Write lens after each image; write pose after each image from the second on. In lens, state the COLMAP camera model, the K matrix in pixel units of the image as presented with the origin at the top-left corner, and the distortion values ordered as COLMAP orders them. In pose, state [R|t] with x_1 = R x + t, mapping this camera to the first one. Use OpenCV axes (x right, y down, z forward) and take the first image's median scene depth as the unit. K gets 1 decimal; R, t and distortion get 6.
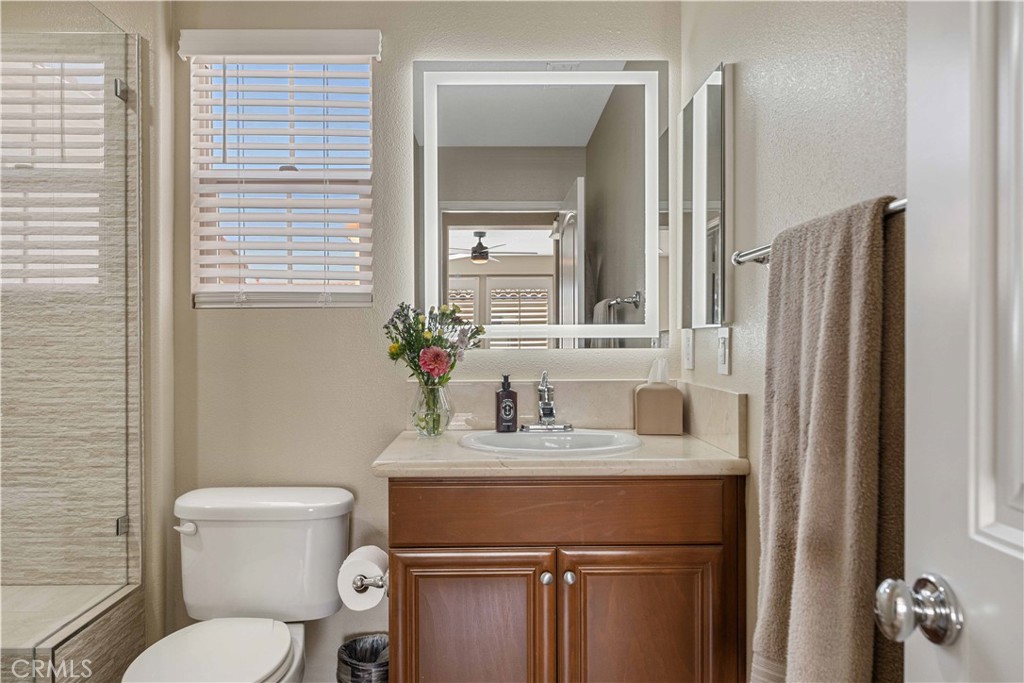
lens RADIAL K [[687.6, 0, 512.0], [0, 687.6, 341.5], [0, 0, 1]] dist [0.001401, 0.000527]
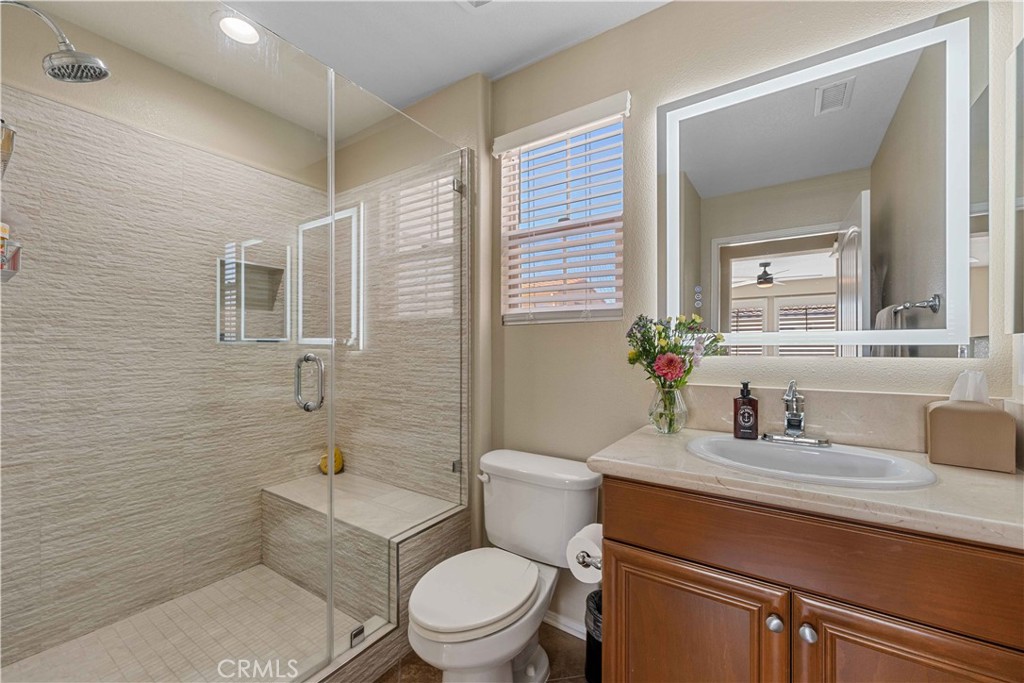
lens RADIAL K [[413.6, 0, 500.4], [0, 413.6, 346.8], [0, 0, 1]] dist [-0.000822, 0.000000]
pose [[0.800943, 0.001481, -0.598738, 0.067779], [-0.002686, 0.999996, -0.001120, -0.001329], [0.598734, 0.002505, 0.800944, 0.303985]]
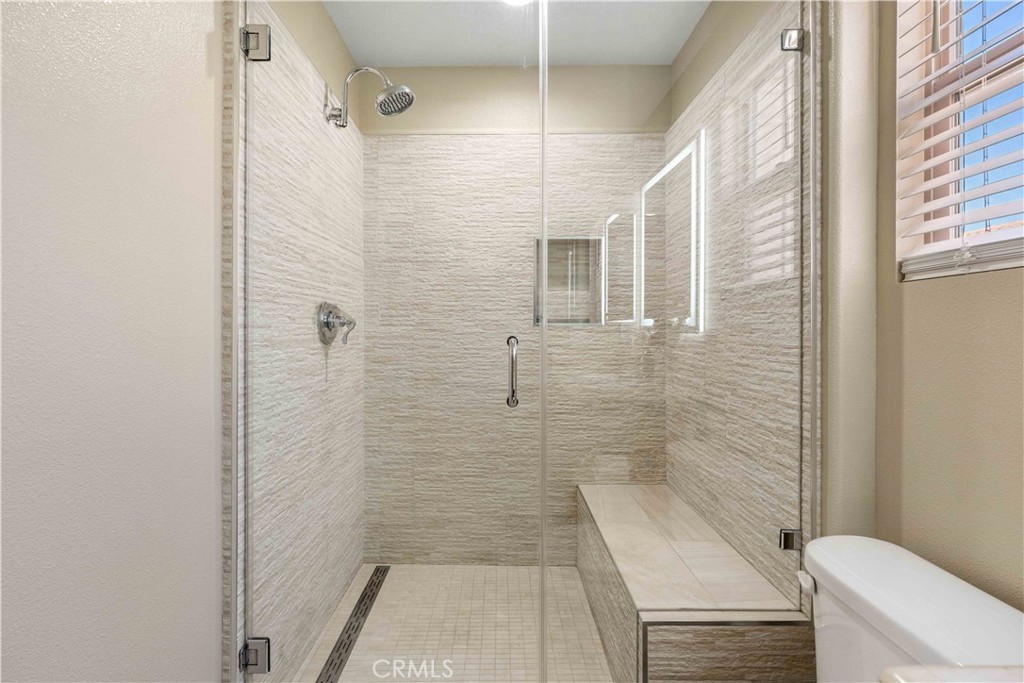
lens RADIAL K [[467.6, 0, 509.4], [0, 467.6, 331.1], [0, 0, 1]] dist [-0.000576, -0.000144]
pose [[-0.044401, 0.005073, -0.999001, 0.038914], [-0.001453, 0.999986, 0.005143, 0.000416], [0.999013, 0.001680, -0.044393, 0.654712]]
